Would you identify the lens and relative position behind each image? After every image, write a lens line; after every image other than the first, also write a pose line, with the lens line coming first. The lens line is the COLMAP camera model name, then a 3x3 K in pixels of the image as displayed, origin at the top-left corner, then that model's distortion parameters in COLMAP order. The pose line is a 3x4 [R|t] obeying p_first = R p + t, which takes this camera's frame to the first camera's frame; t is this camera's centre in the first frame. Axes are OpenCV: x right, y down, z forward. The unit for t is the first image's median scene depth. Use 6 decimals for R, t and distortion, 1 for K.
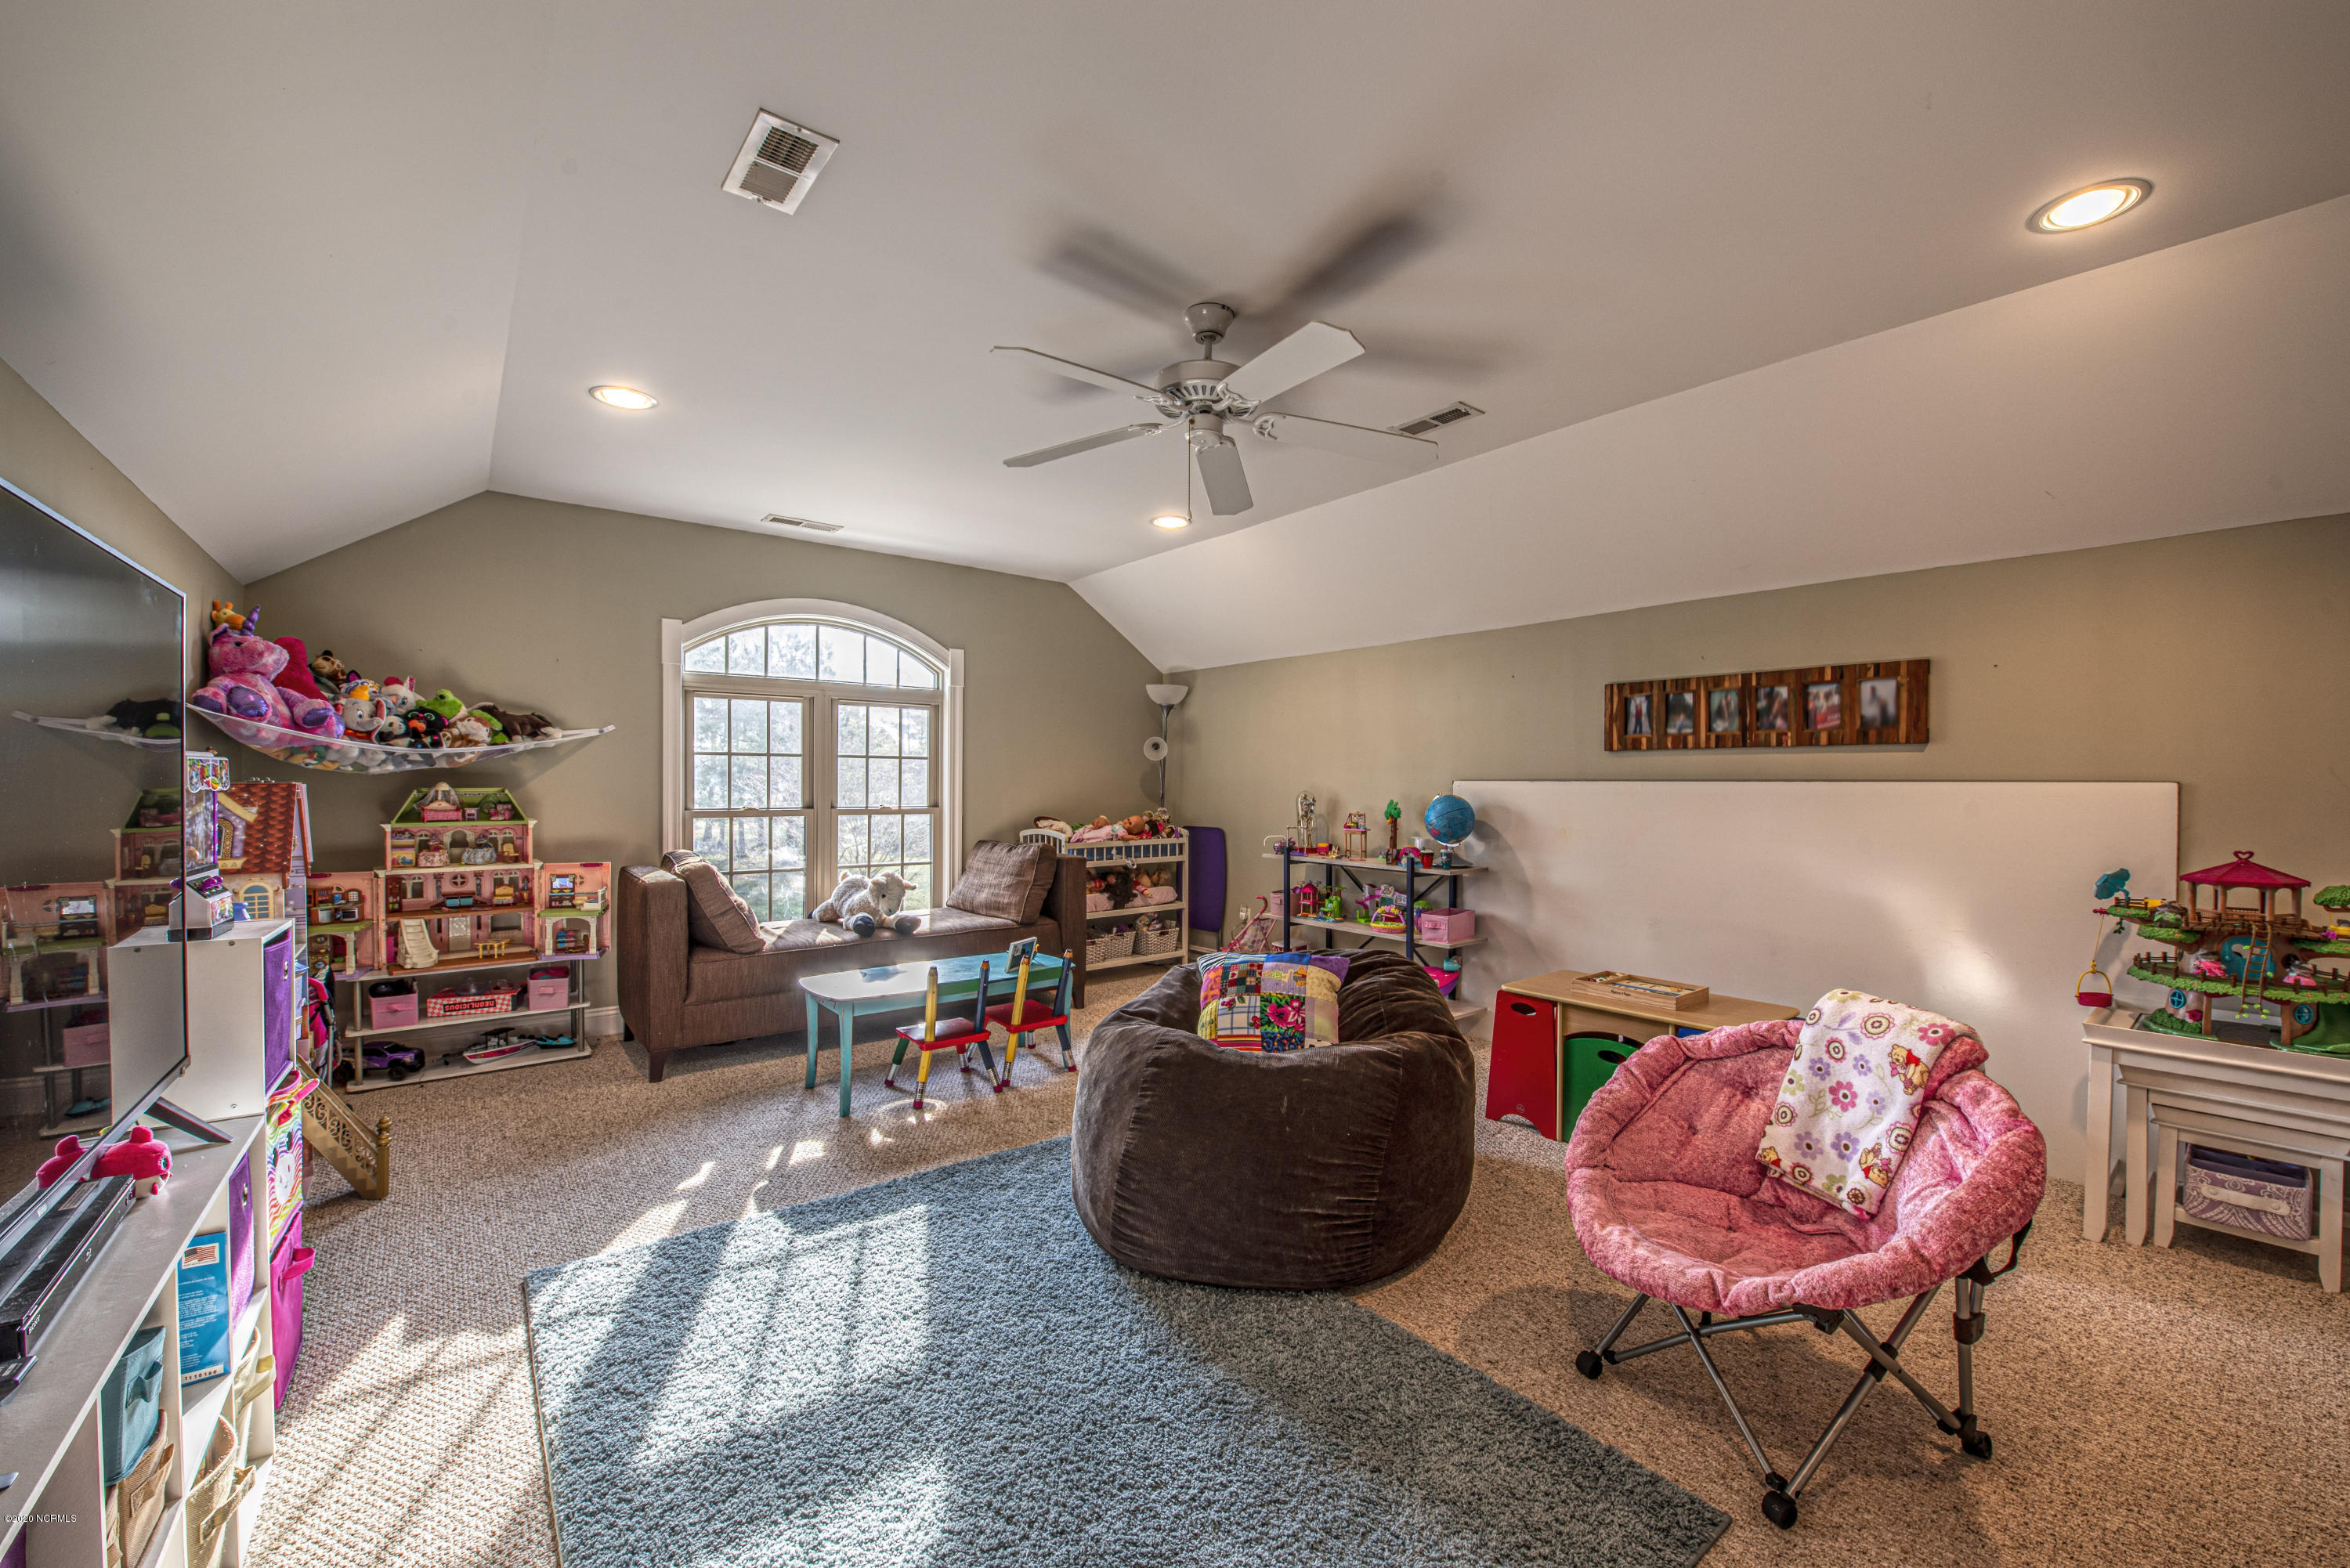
lens RADIAL K [[935.2, 0, 1171.9], [0, 935.2, 788.5], [0, 0, 1]] dist [-0.014097, -0.001204]
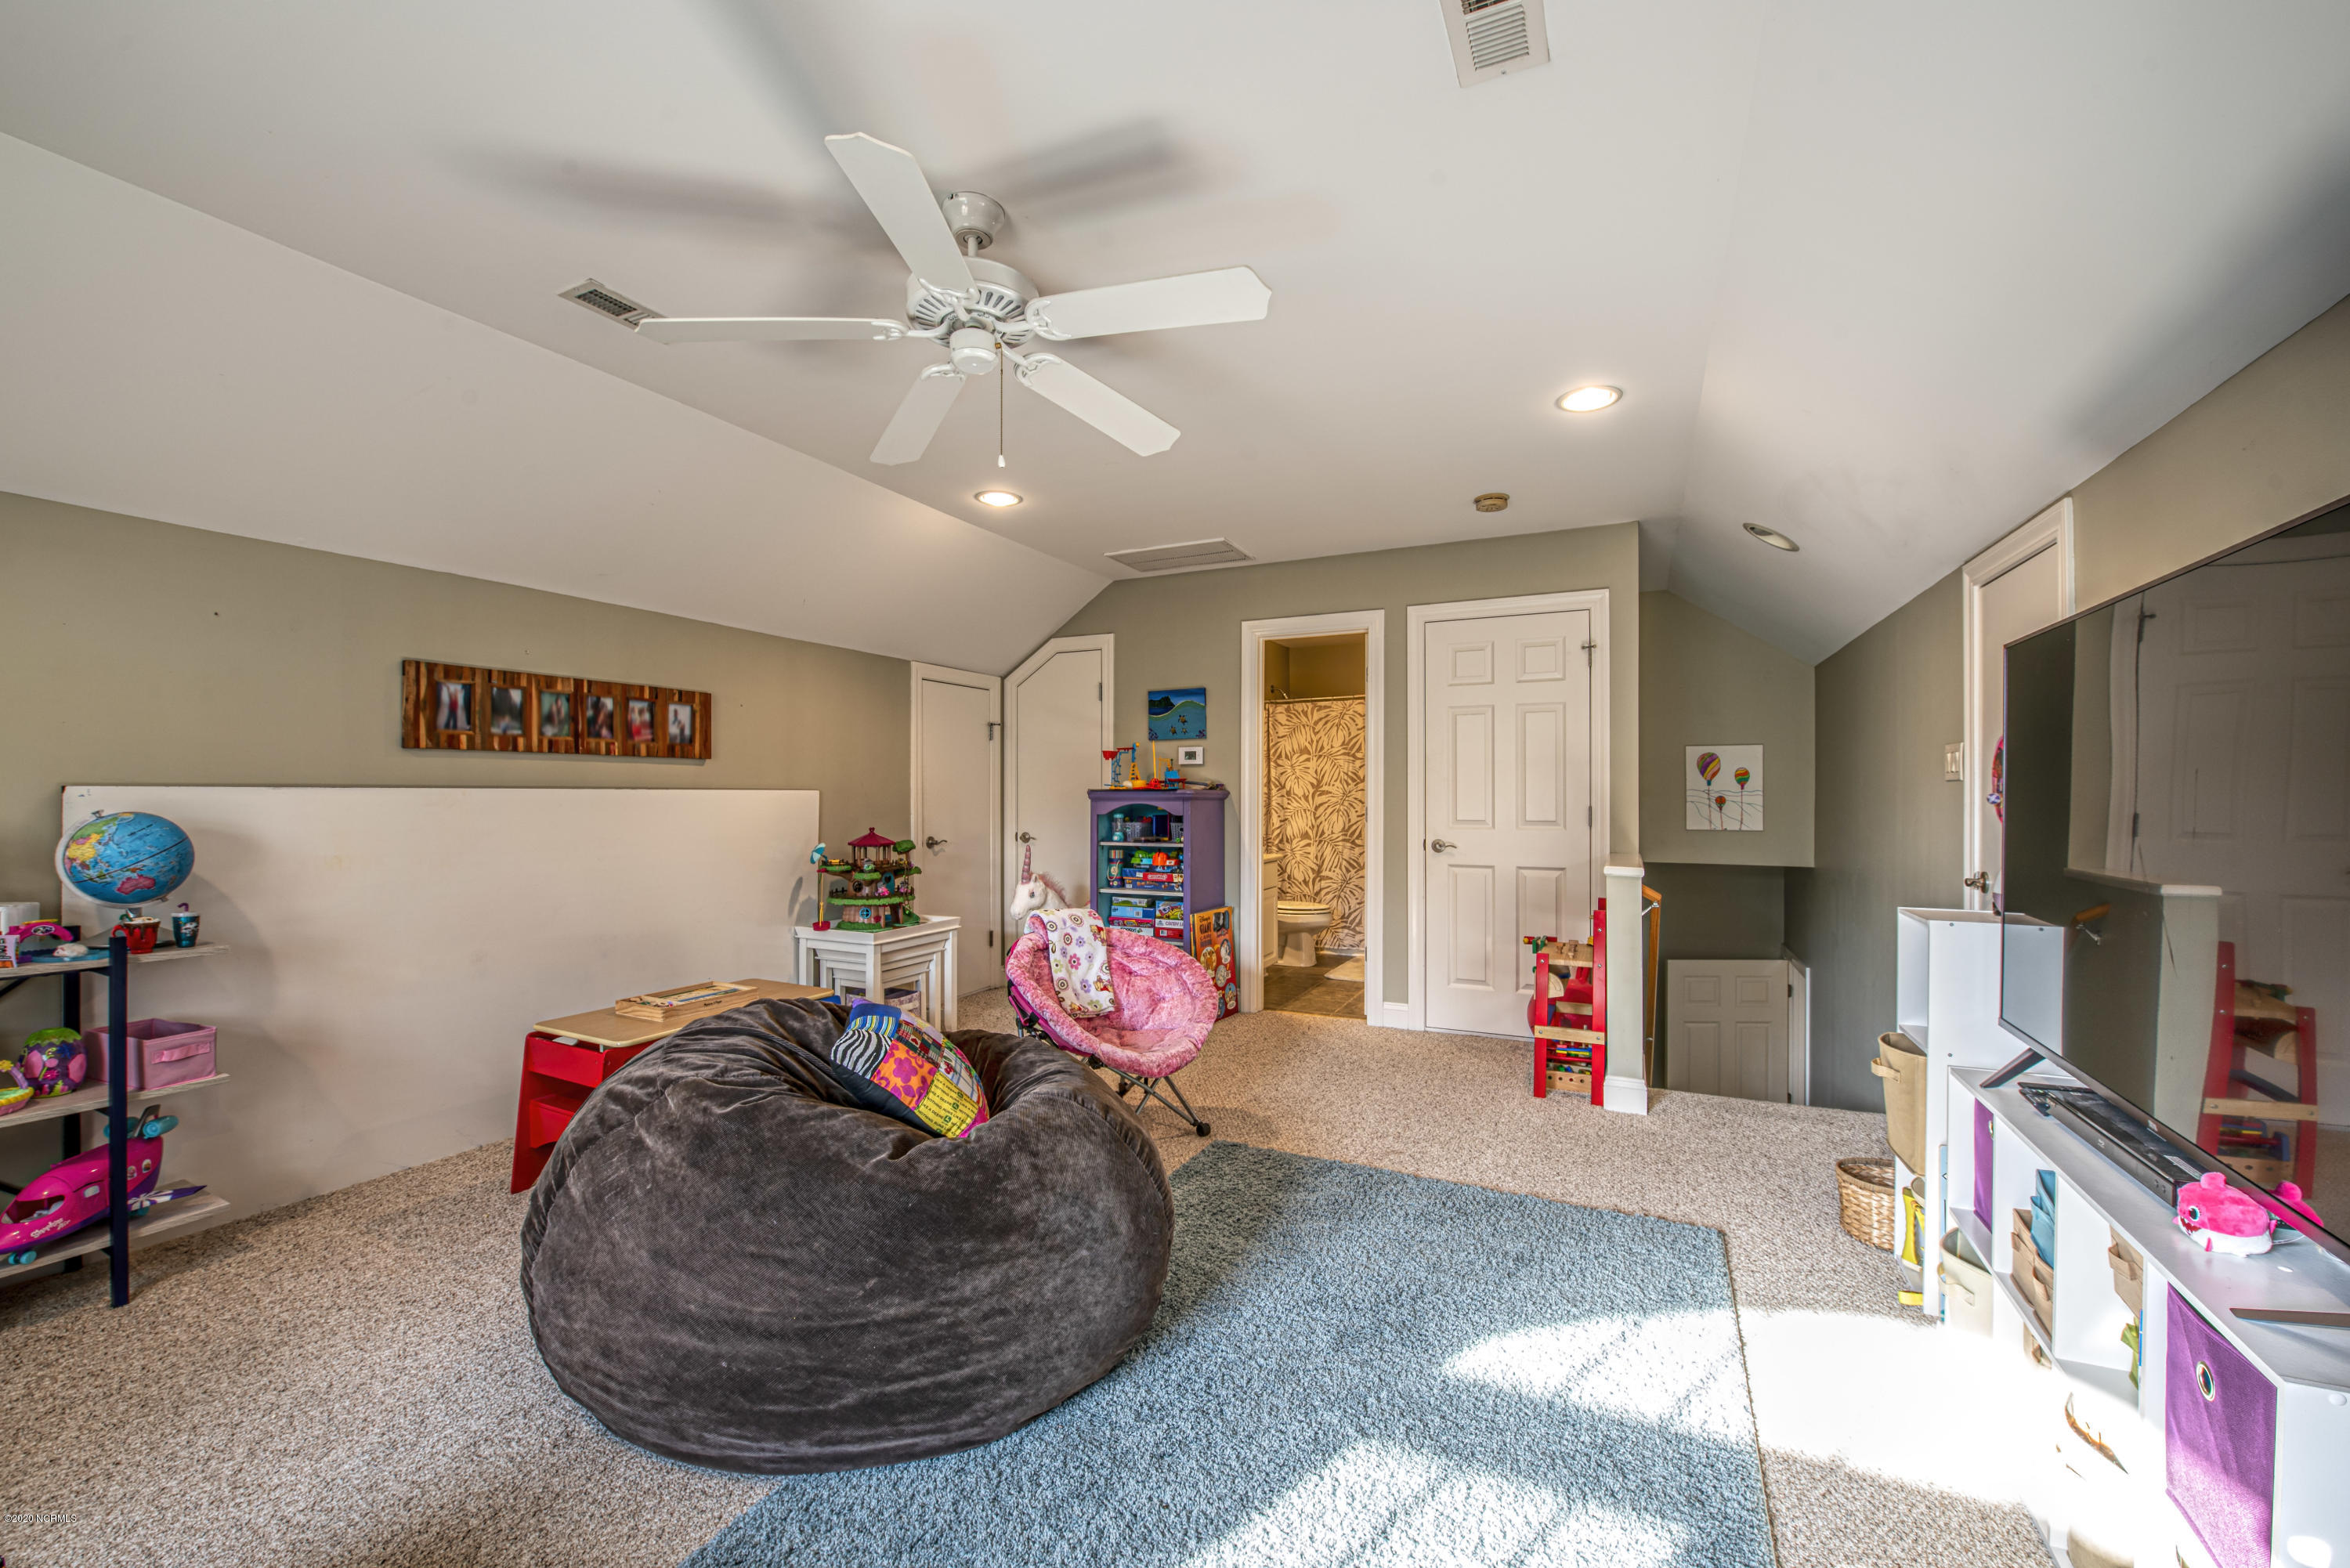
lens RADIAL K [[935.2, 0, 1168.9], [0, 935.2, 791.6], [0, 0, 1]] dist [-0.014097, -0.001204]
pose [[-0.423979, 0.000039, 0.905672, -0.554085], [0.002408, 0.999997, 0.001084, -0.004030], [-0.905669, 0.002640, -0.423978, 0.866611]]
